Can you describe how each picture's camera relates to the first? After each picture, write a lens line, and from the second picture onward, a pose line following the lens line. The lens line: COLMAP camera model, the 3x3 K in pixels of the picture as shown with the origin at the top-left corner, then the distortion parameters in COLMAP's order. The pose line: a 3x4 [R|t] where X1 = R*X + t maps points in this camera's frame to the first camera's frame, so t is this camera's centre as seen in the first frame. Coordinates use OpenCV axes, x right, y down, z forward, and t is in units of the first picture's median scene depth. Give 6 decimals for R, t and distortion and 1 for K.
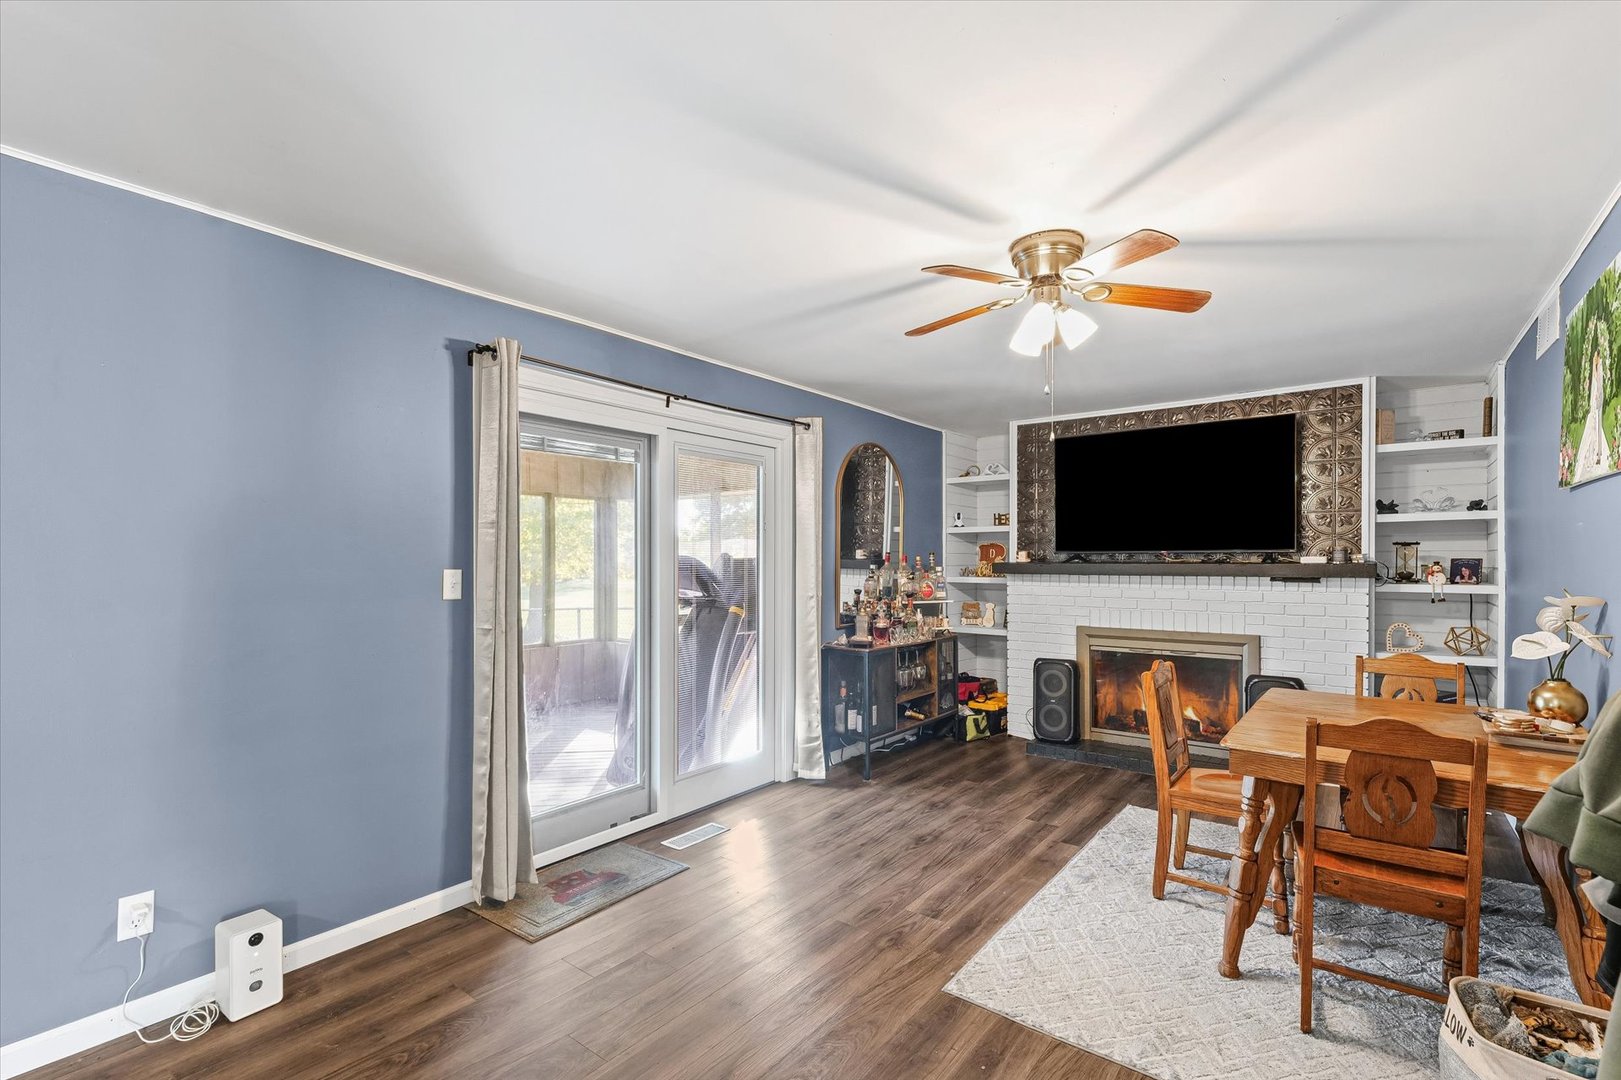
lens RADIAL K [[734.2, 0, 809.0], [0, 734.2, 574.9], [0, 0, 1]] dist [0.001684, -0.000239]
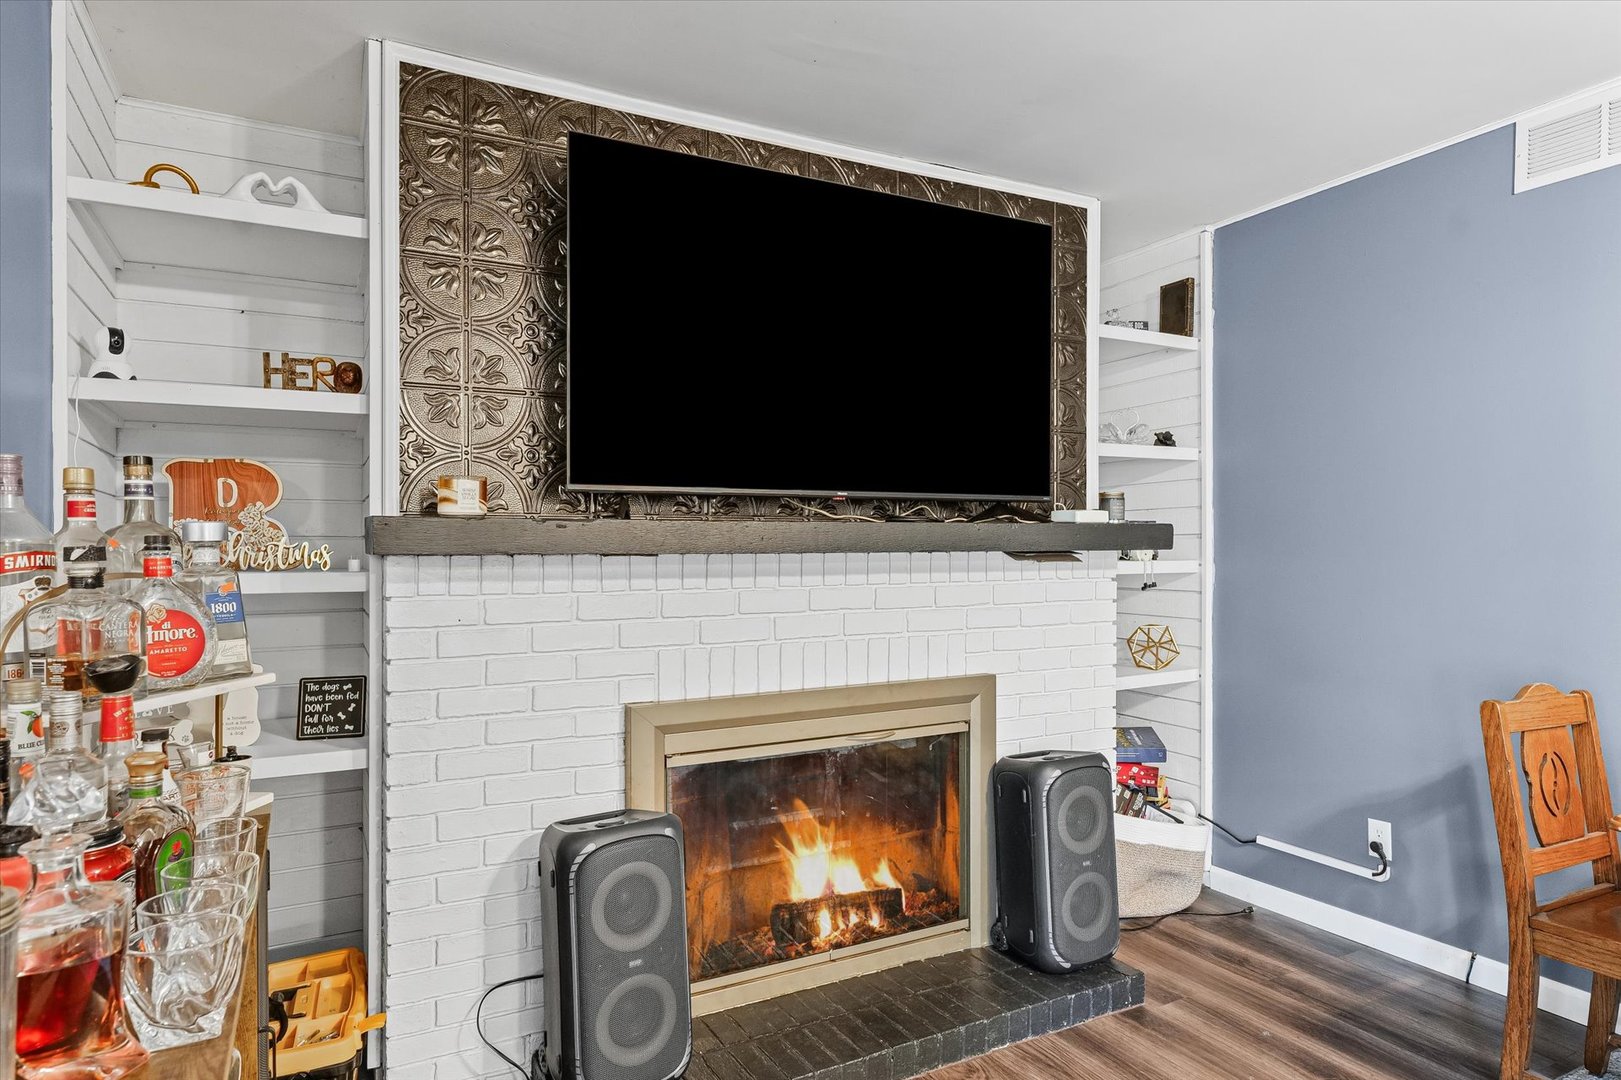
lens RADIAL K [[950.6, 0, 811.5], [0, 950.6, 521.1], [0, 0, 1]] dist [0.002757, -0.000187]
pose [[0.418850, 0.024855, 0.907715, 0.001847], [0.023125, 0.999009, -0.038025, 0.004076], [-0.907761, 0.036918, 0.417860, 0.909315]]
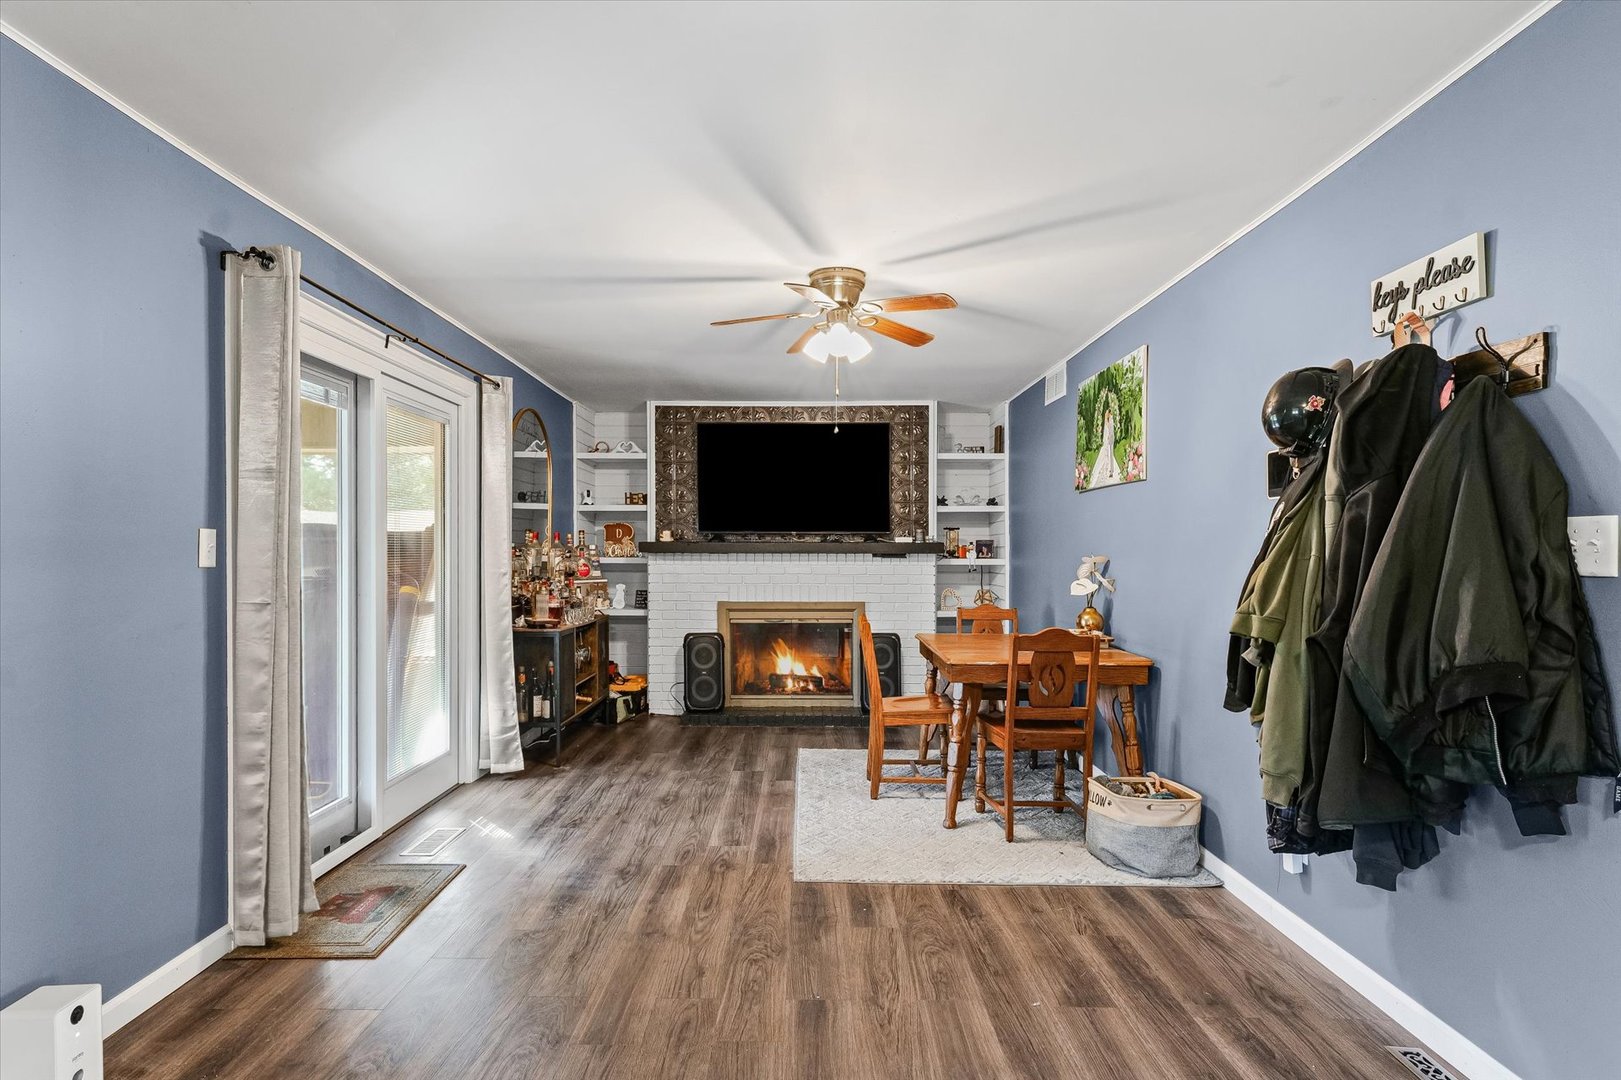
lens RADIAL K [[840.1, 0, 809.0], [0, 840.1, 568.7], [0, 0, 1]] dist [0.015343, -0.000178]
pose [[0.798210, -0.008809, 0.602314, -0.323698], [0.008548, 0.999958, 0.003296, 0.023603], [-0.602318, 0.002517, 0.798252, -0.063379]]
